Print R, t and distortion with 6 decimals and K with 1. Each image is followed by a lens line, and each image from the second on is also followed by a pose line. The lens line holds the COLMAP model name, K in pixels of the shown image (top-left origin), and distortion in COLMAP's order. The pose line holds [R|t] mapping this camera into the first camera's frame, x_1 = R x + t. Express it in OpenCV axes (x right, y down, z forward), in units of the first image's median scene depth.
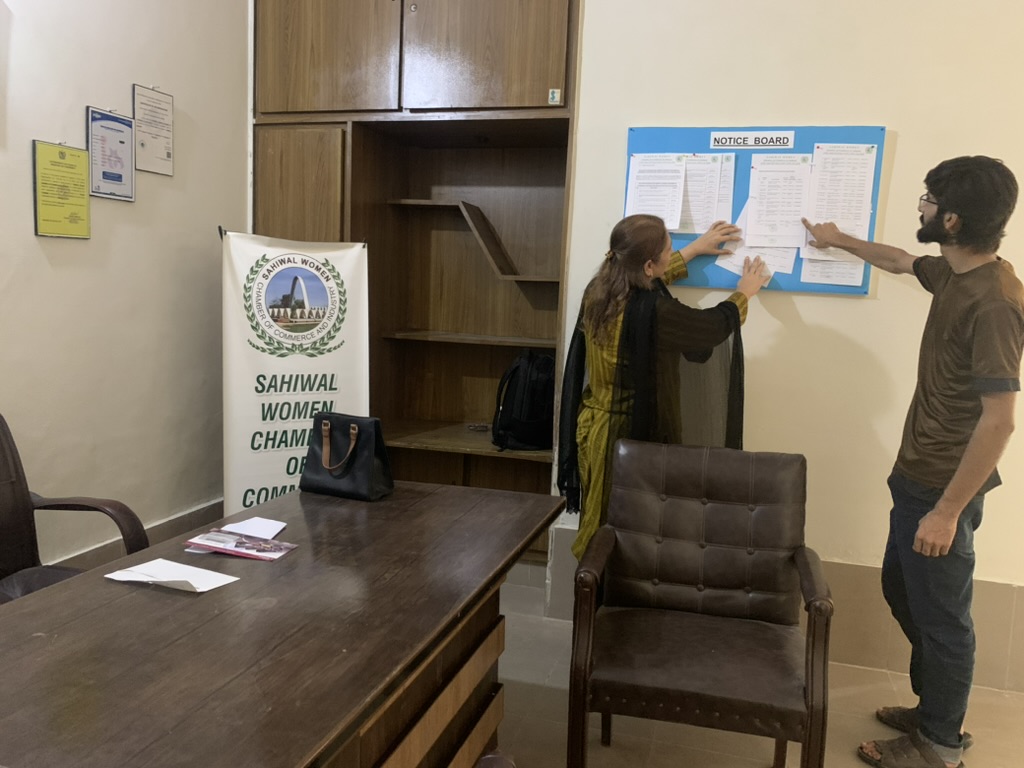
lens RADIAL K [[786.1, 0, 520.4], [0, 786.1, 384.5], [0, 0, 1]] dist [0.015464, -0.026476]
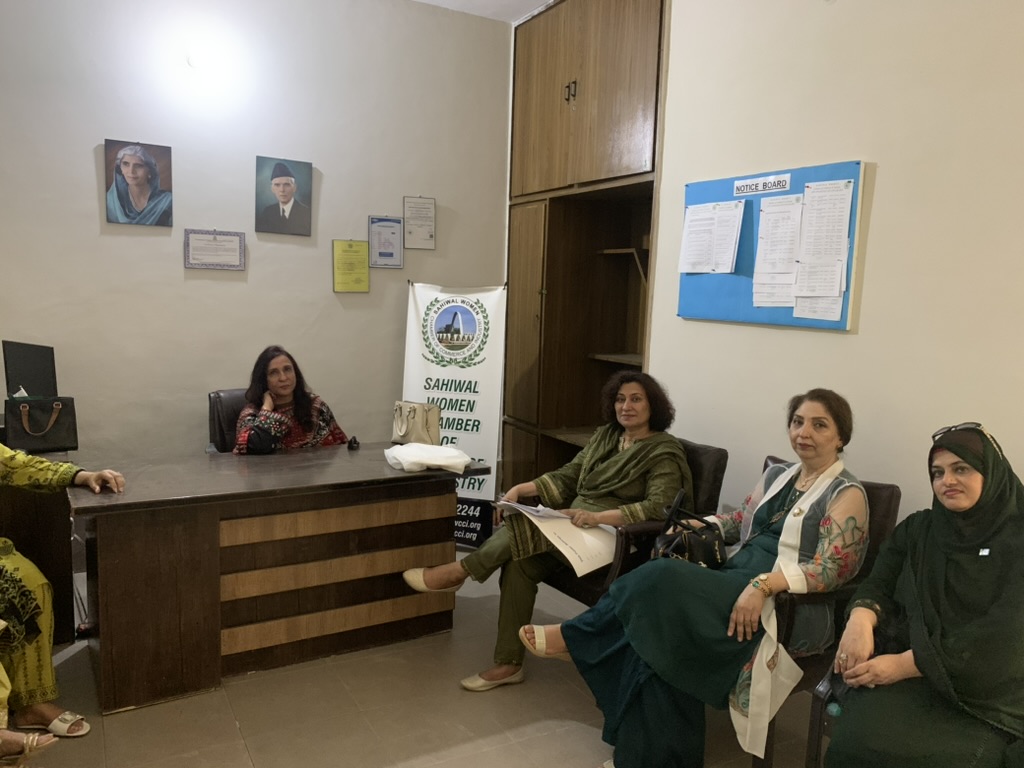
lens RADIAL K [[786.1, 0, 516.9], [0, 786.1, 396.8], [0, 0, 1]] dist [0.015464, -0.026476]
pose [[0.712451, 0.071295, -0.698091, 0.771559], [-0.082475, 0.996438, 0.017593, -0.012073], [0.696858, 0.045040, 0.715793, 0.006257]]
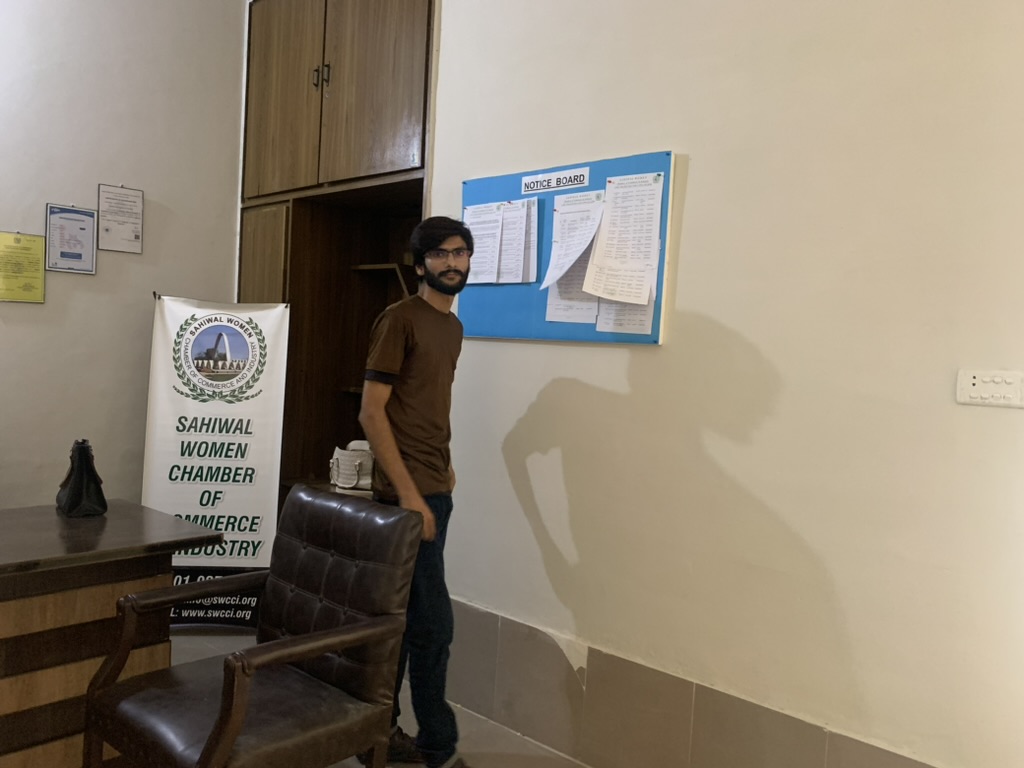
lens RADIAL K [[786.1, 0, 511.5], [0, 786.1, 381.1], [0, 0, 1]] dist [0.015464, -0.026476]
pose [[0.901200, 0.015576, -0.433124, 0.609481], [-0.060232, 0.994157, -0.089574, 0.010820], [0.429198, 0.106812, 0.896872, 0.155548]]
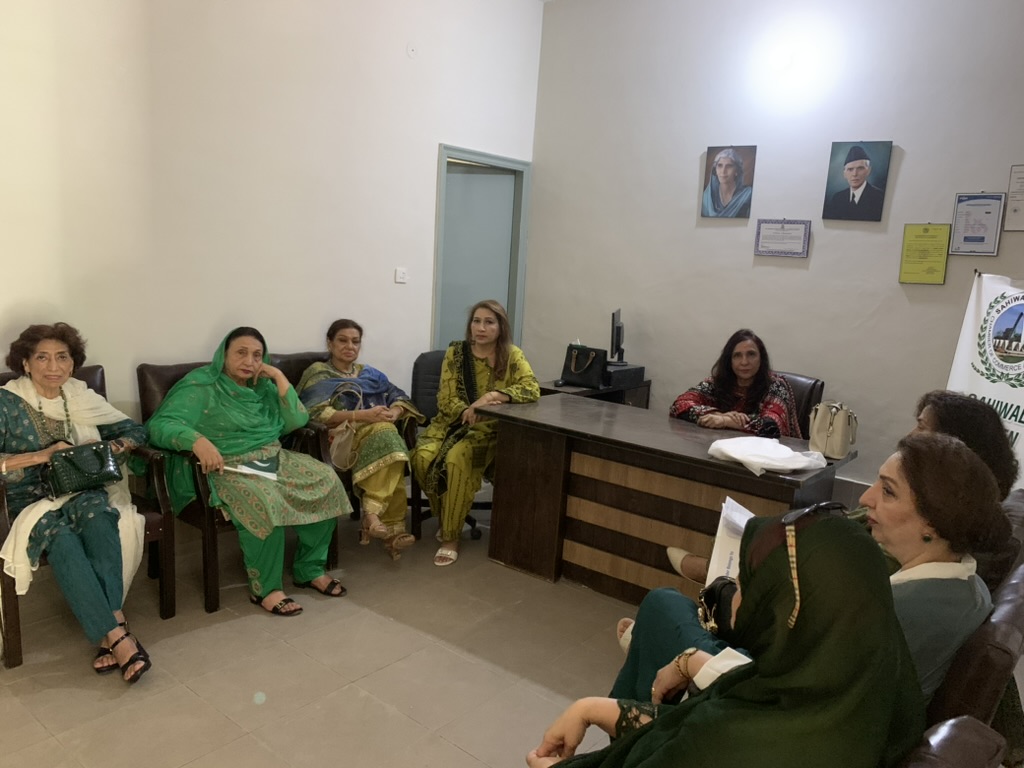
lens RADIAL K [[786.1, 0, 514.5], [0, 786.1, 380.6], [0, 0, 1]] dist [0.015464, -0.026476]
pose [[-0.395685, 0.084009, -0.914536, 0.954425], [-0.180313, 0.969319, 0.167056, -0.096294], [0.900511, 0.231004, -0.368397, 0.741709]]
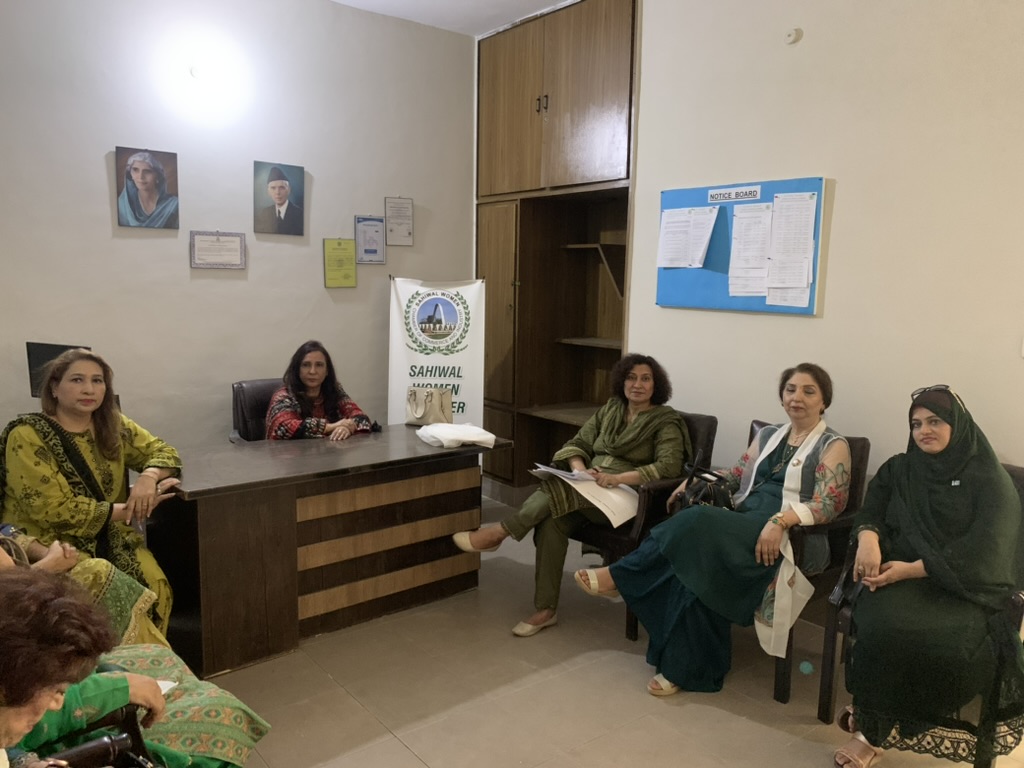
lens RADIAL K [[781.9, 0, 505.6], [0, 781.9, 384.9], [0, 0, 1]] dist [0.014809, -0.036794]
pose [[0.806624, 0.048811, -0.589046, 0.708621], [-0.048957, 0.998677, 0.015715, -0.001279], [0.589034, 0.016162, 0.807947, -0.231097]]
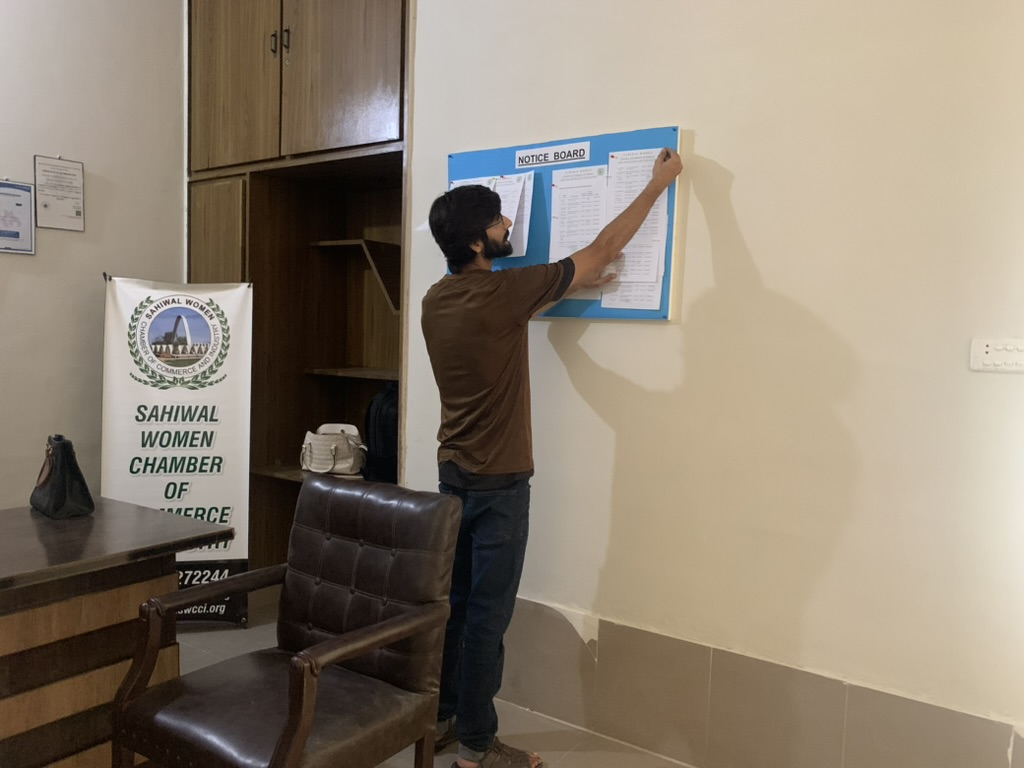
lens RADIAL K [[786.1, 0, 512.5], [0, 786.1, 382.4], [0, 0, 1]] dist [0.015464, -0.026476]
pose [[0.947869, 0.003001, -0.318646, 0.506060], [-0.023013, 0.997989, -0.059059, 0.008871], [0.317828, 0.063313, 0.946032, 0.122517]]
